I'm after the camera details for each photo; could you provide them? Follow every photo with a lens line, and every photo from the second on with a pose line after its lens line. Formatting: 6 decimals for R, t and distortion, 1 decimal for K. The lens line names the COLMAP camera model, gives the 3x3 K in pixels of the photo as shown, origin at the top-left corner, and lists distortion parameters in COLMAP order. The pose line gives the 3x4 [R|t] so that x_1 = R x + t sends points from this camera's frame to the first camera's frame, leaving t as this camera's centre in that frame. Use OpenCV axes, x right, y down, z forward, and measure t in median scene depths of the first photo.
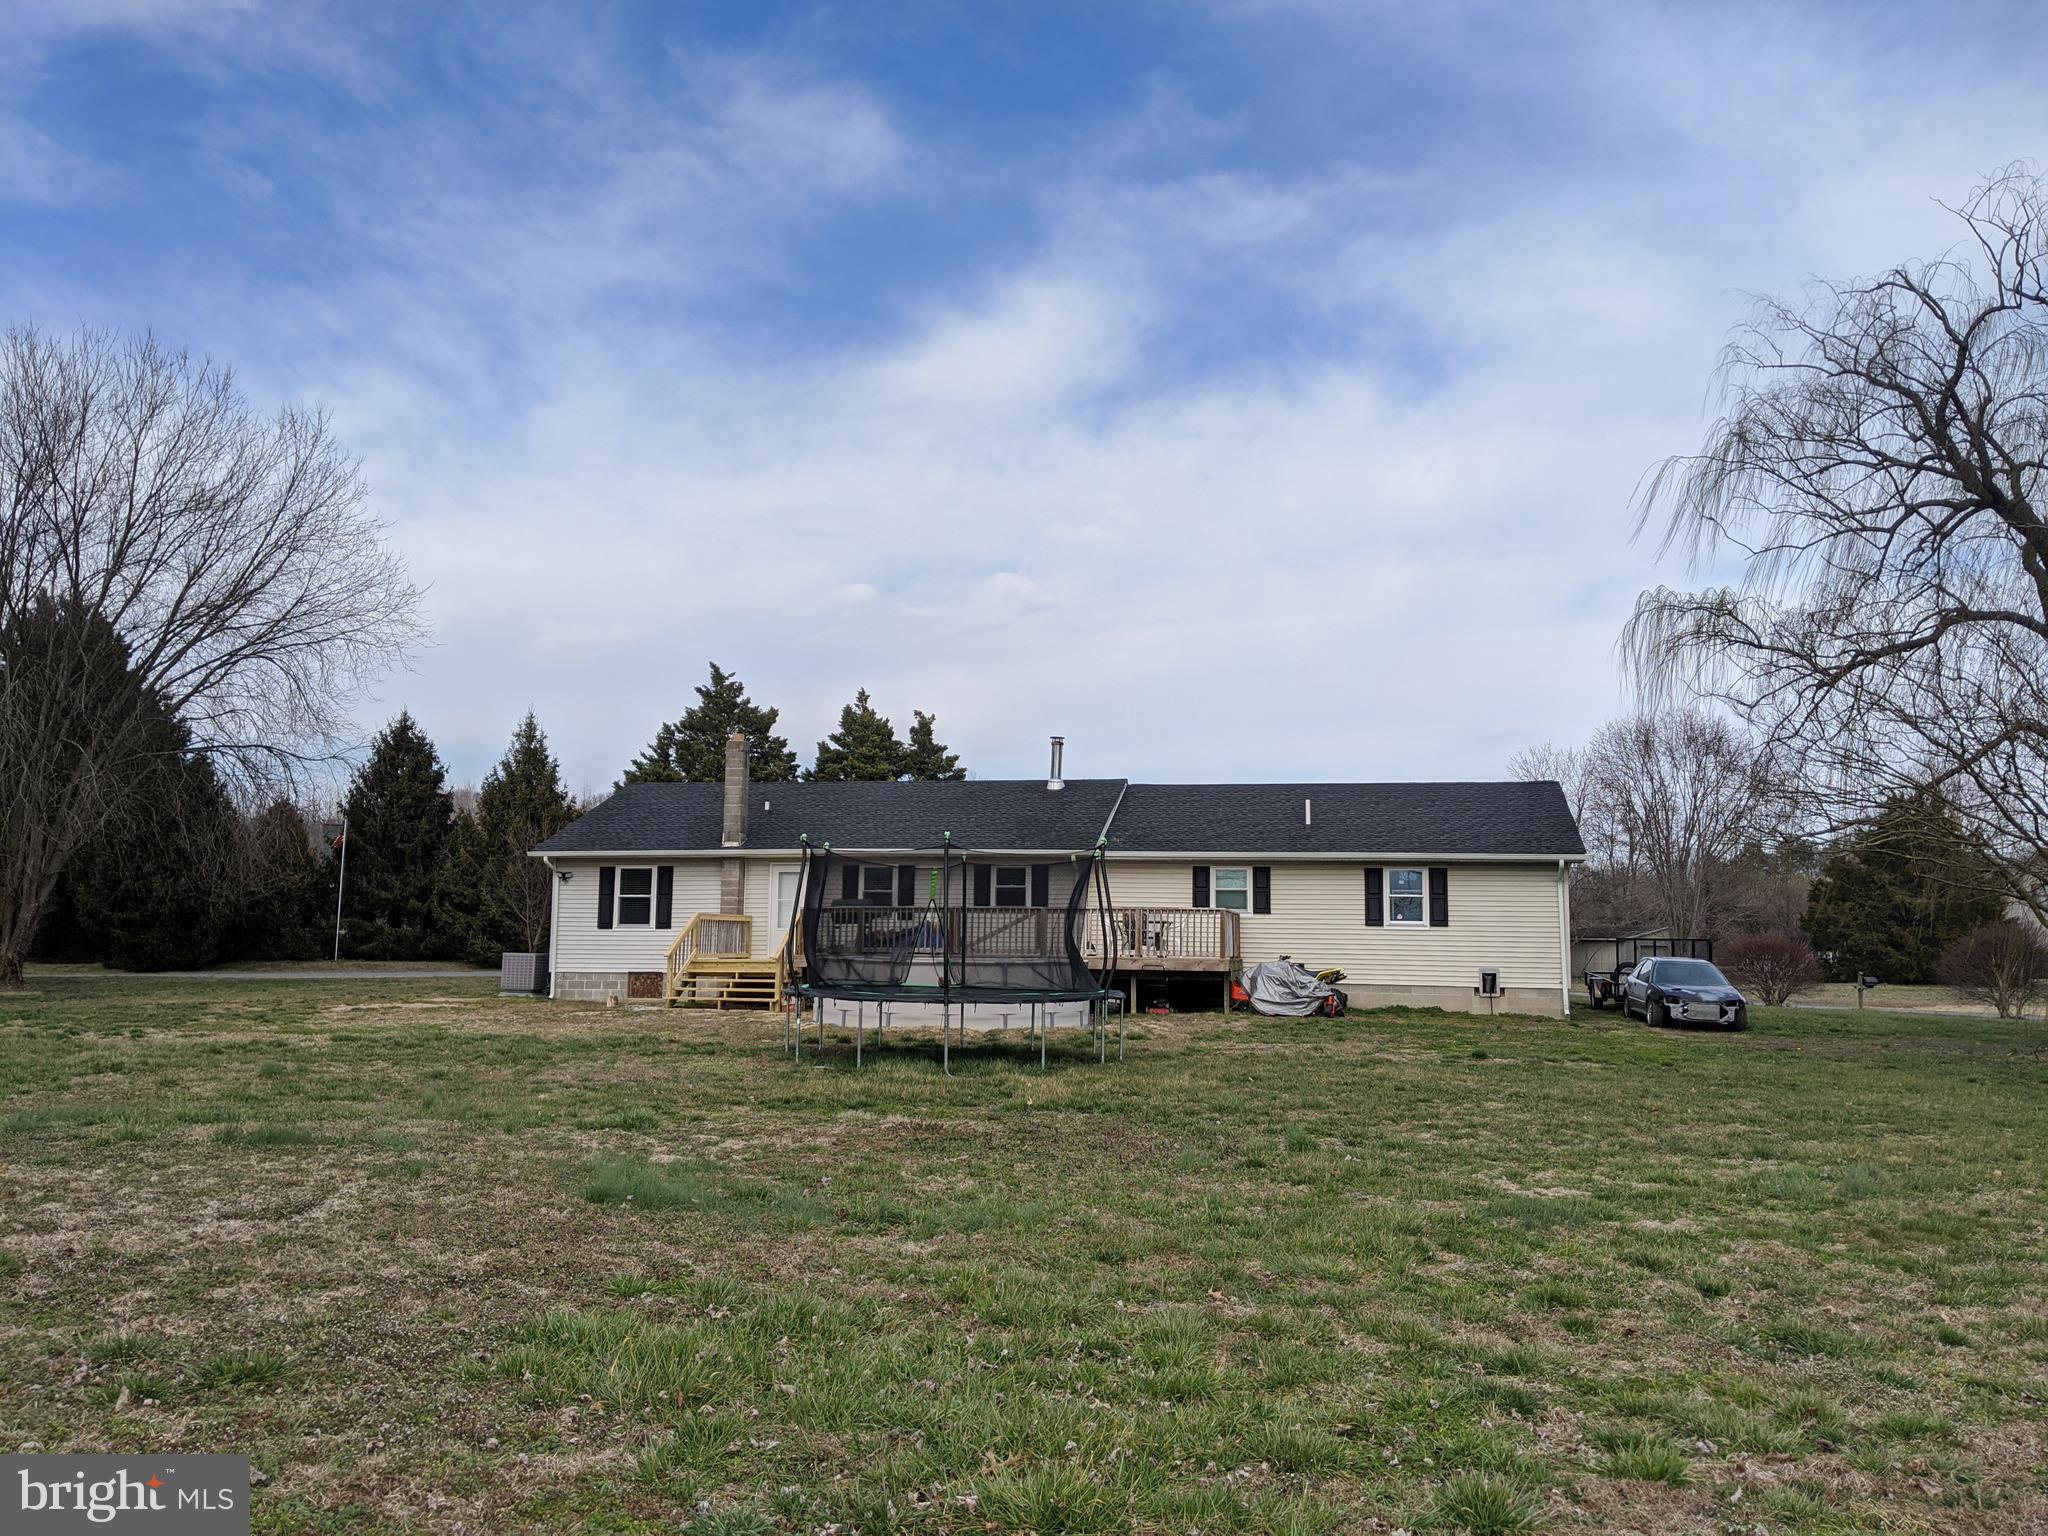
lens RADIAL K [[1642.6, 0, 1017.2], [0, 1642.6, 771.7], [0, 0, 1]] dist [0.053675, -0.078979]
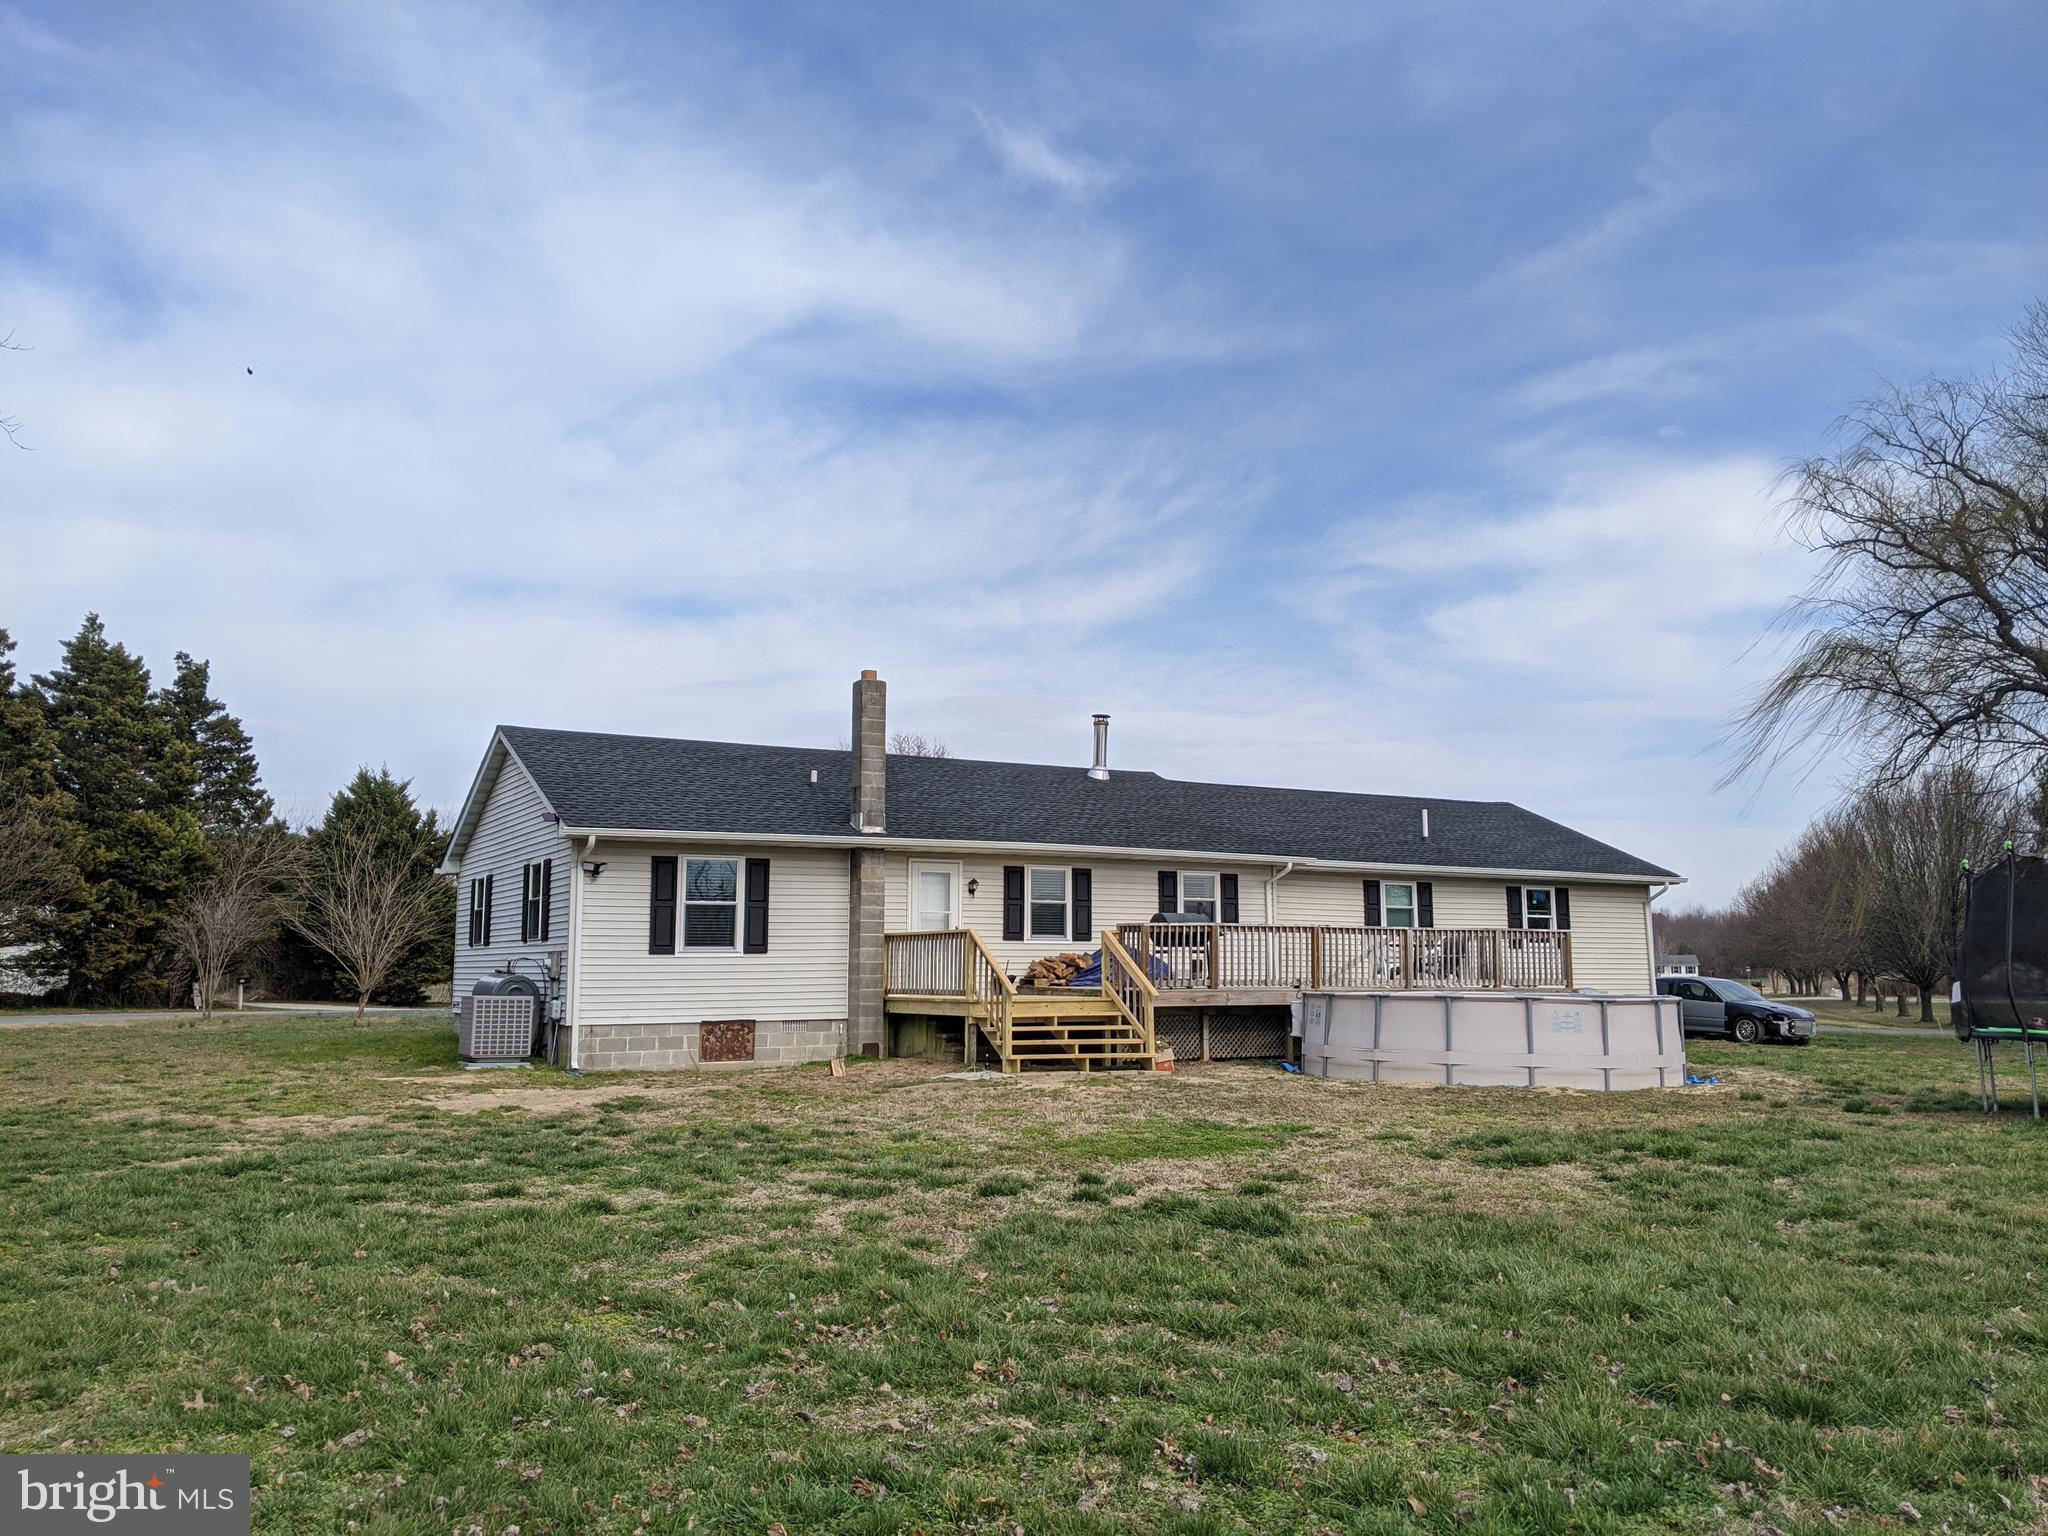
lens RADIAL K [[1642.6, 0, 1073.3], [0, 1642.6, 794.0], [0, 0, 1]] dist [0.053675, -0.078979]
pose [[0.746646, 0.060877, 0.662430, -0.593469], [-0.061411, 0.997859, -0.022485, 0.041636], [-0.662381, -0.023892, 0.748786, 0.455900]]
